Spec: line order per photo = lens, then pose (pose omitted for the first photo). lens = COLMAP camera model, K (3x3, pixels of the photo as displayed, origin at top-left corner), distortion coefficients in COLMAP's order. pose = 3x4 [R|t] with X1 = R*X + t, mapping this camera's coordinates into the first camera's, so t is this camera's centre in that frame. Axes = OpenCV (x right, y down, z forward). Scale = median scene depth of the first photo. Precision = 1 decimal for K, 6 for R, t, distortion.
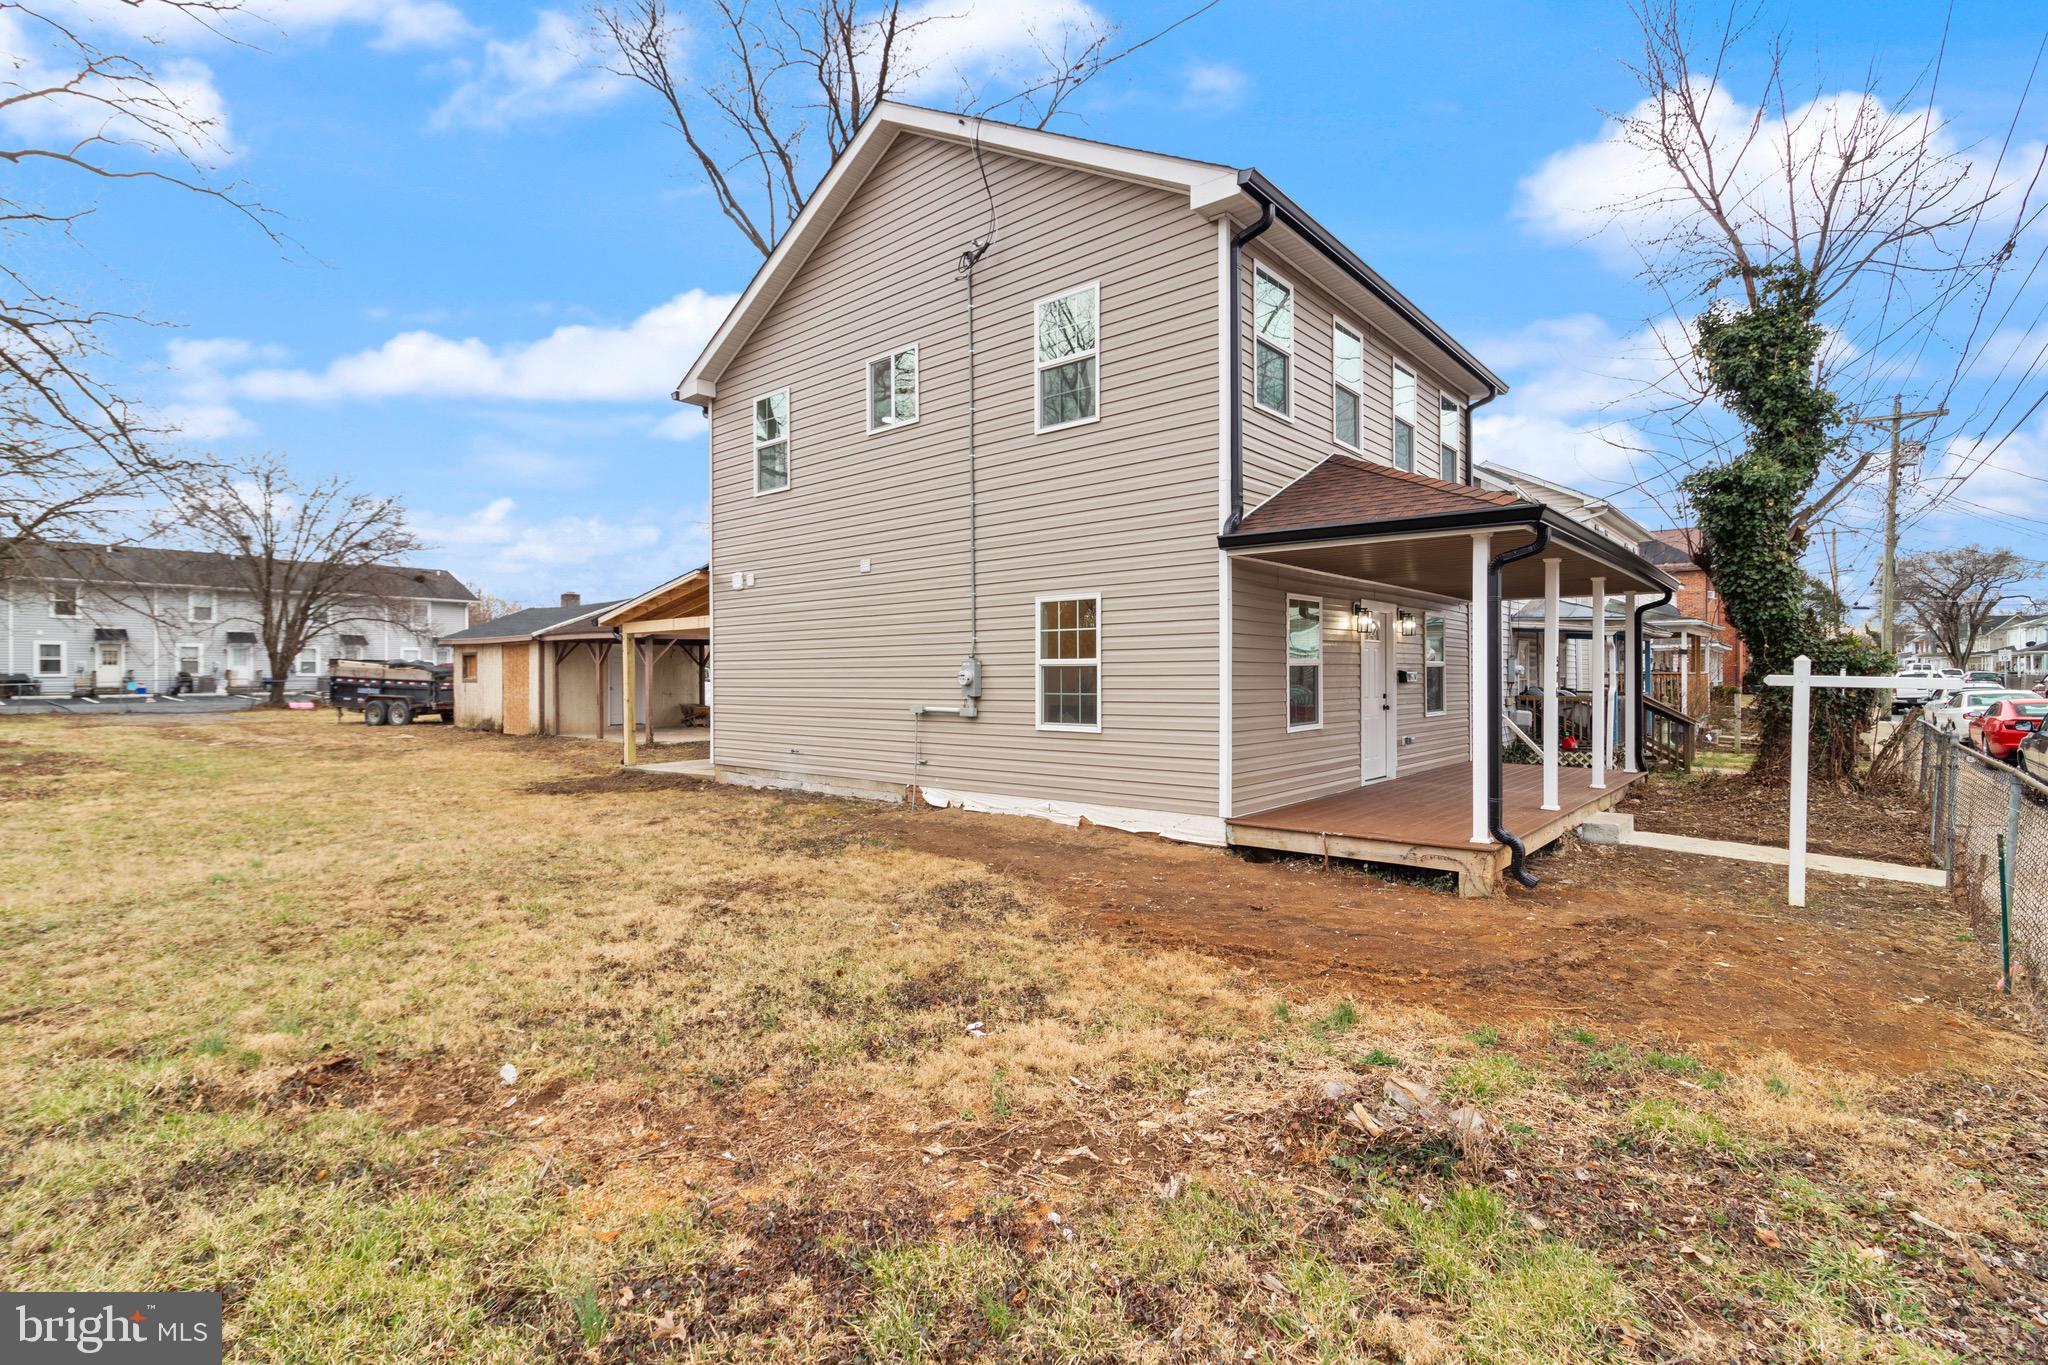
lens RADIAL K [[946.2, 0, 1018.3], [0, 946.2, 677.2], [0, 0, 1]] dist [0.004850, 0.000361]
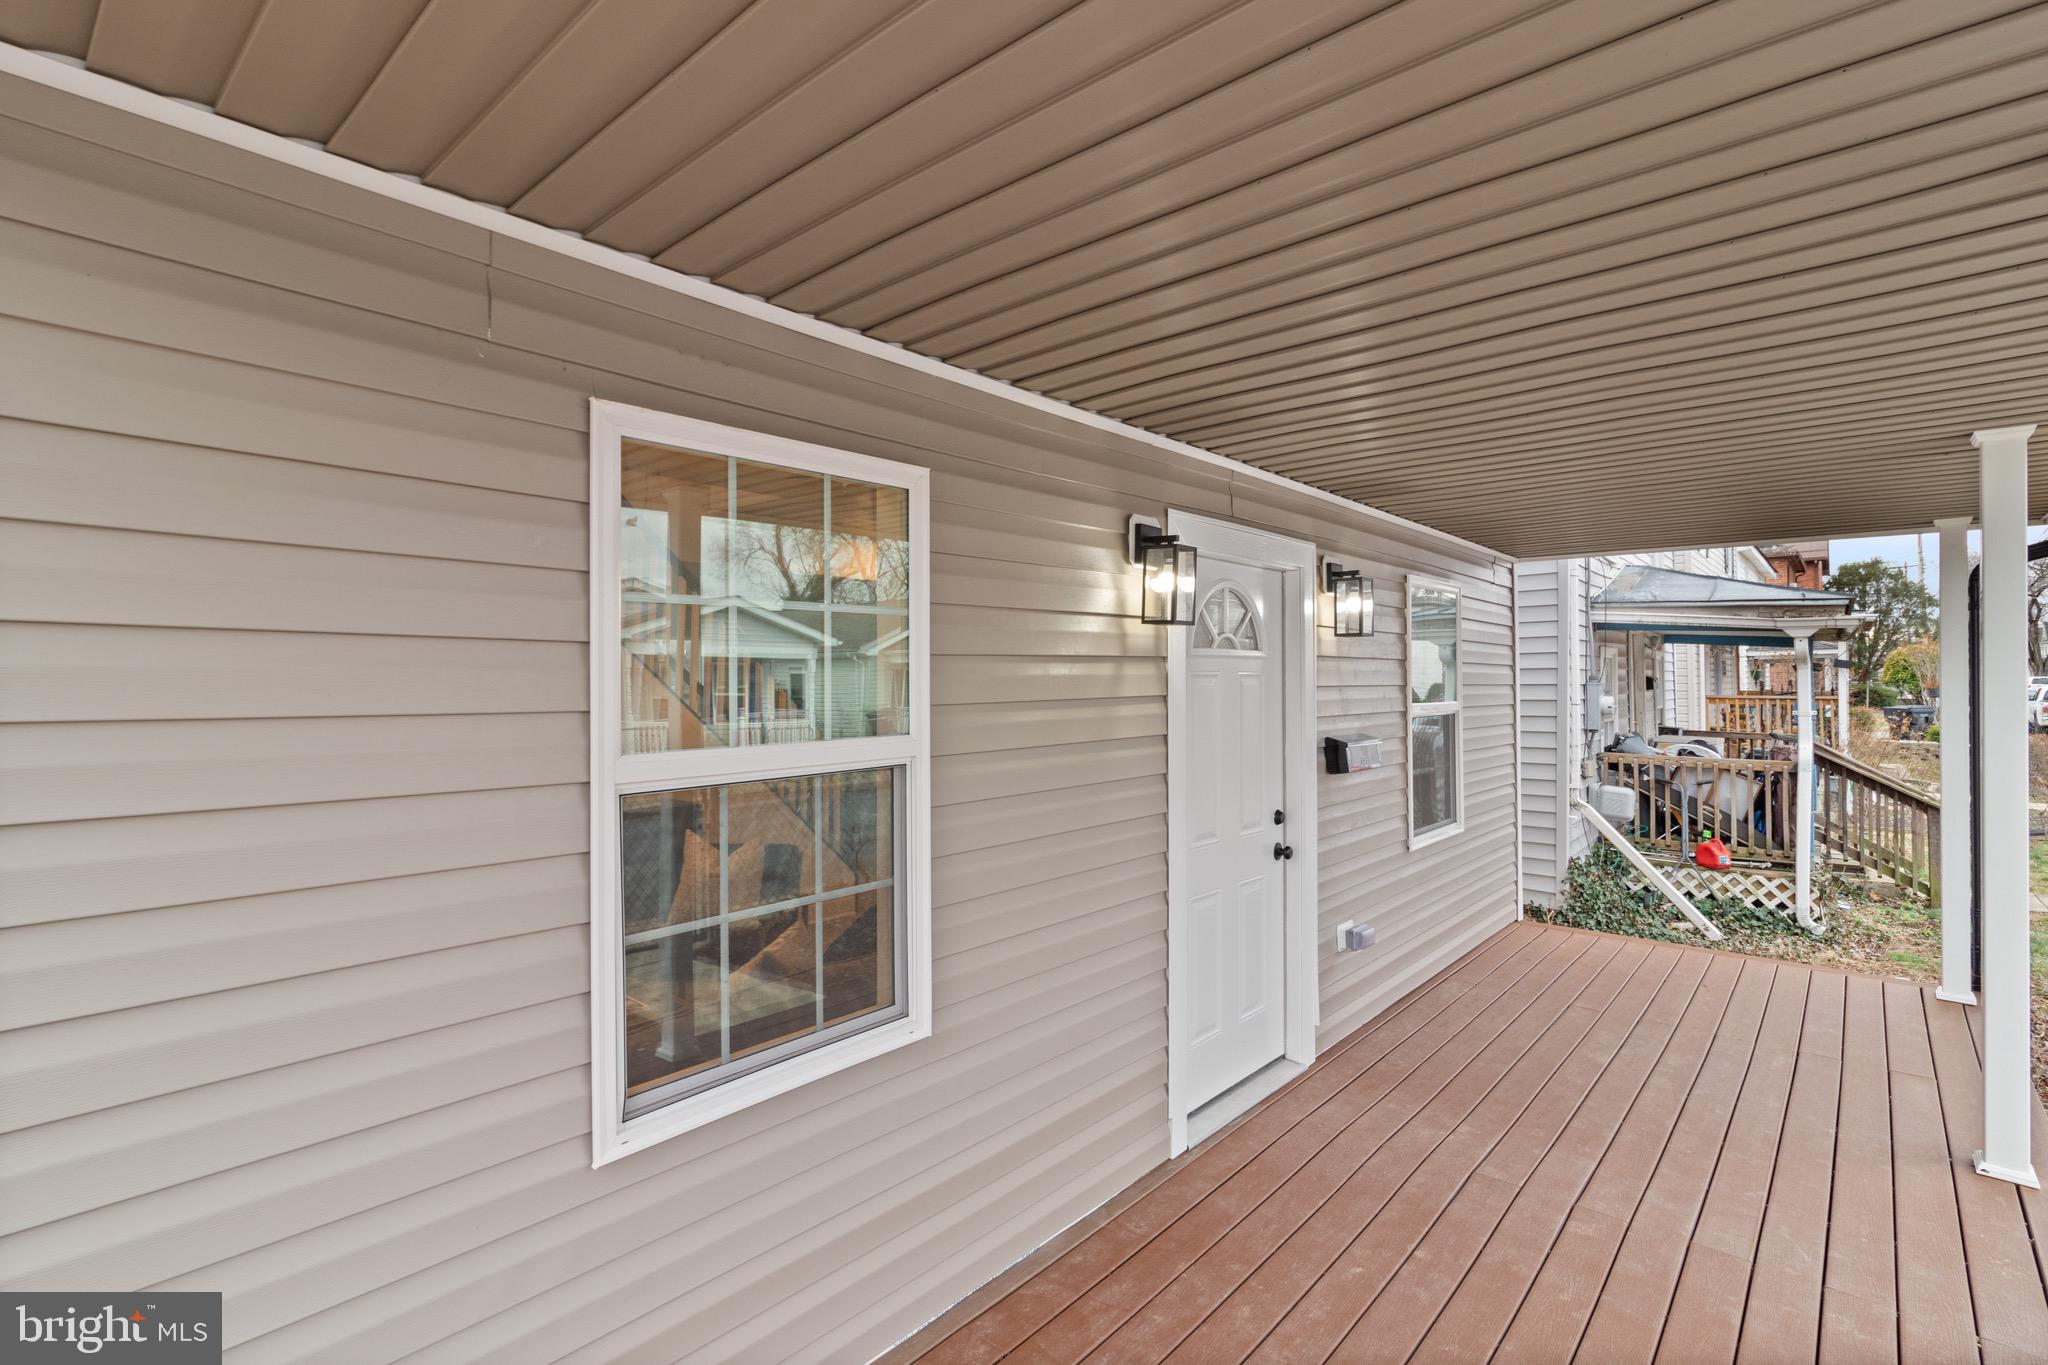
lens RADIAL K [[946.2, 0, 1021.5], [0, 946.2, 679.0], [0, 0, 1]] dist [0.004850, 0.000361]
pose [[0.999941, -0.000260, -0.010872, 0.265224], [0.000234, 0.999997, -0.002343, -0.024902], [0.010873, 0.002340, 0.999938, 0.588258]]
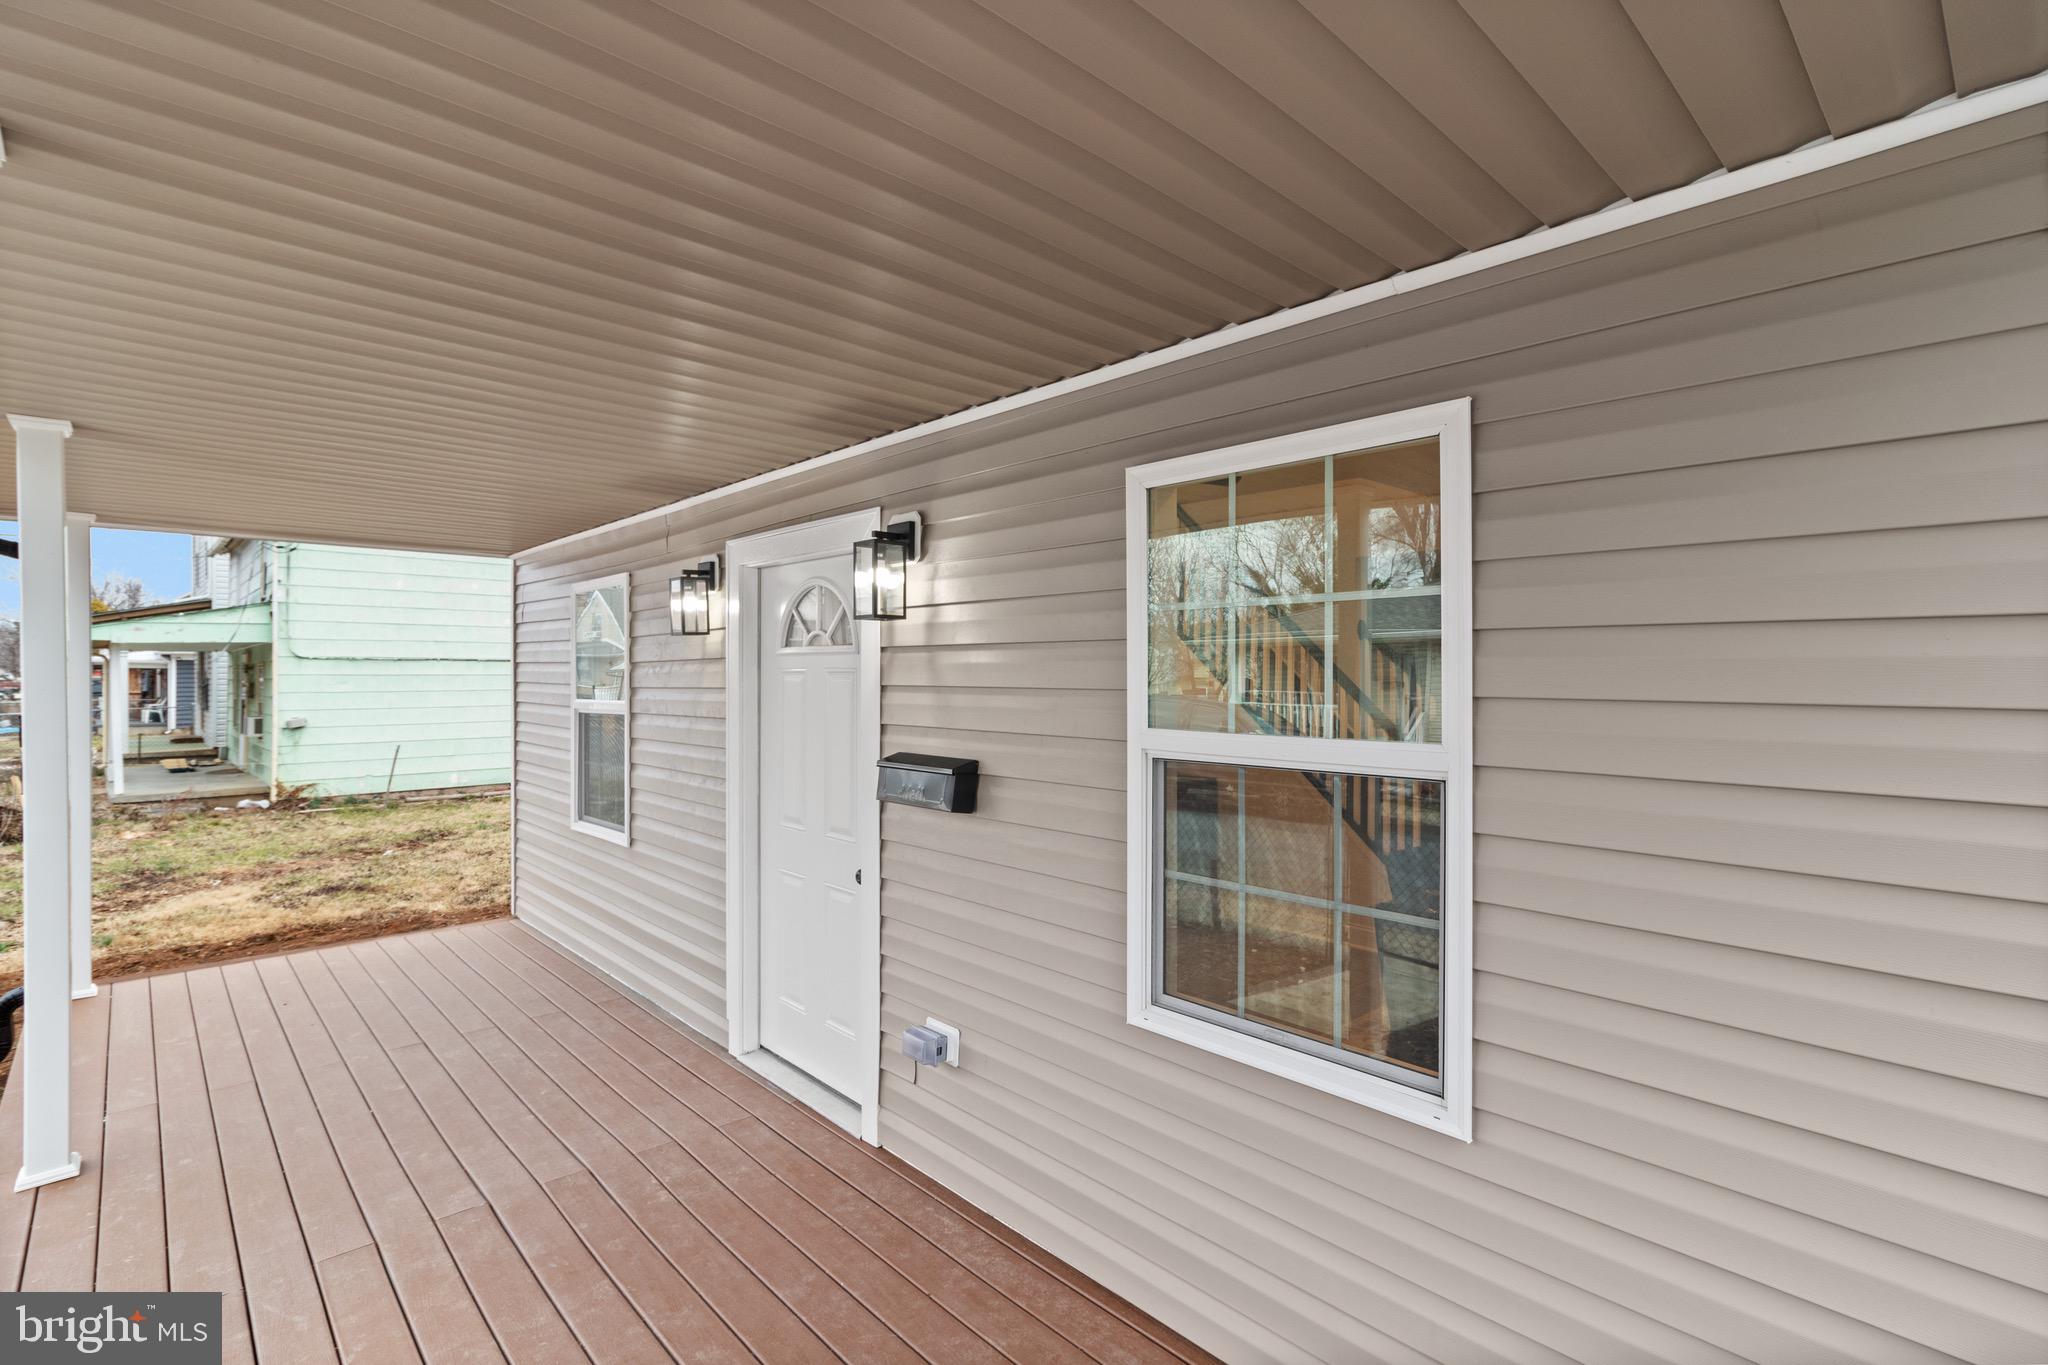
lens RADIAL K [[946.2, 0, 1074.6], [0, 946.2, 676.8], [0, 0, 1]] dist [0.004850, 0.000361]
pose [[-0.057813, 0.034108, -0.997745, 0.381506], [0.003091, 0.999418, 0.033986, -0.029947], [0.998323, -0.001120, -0.057885, 0.715776]]
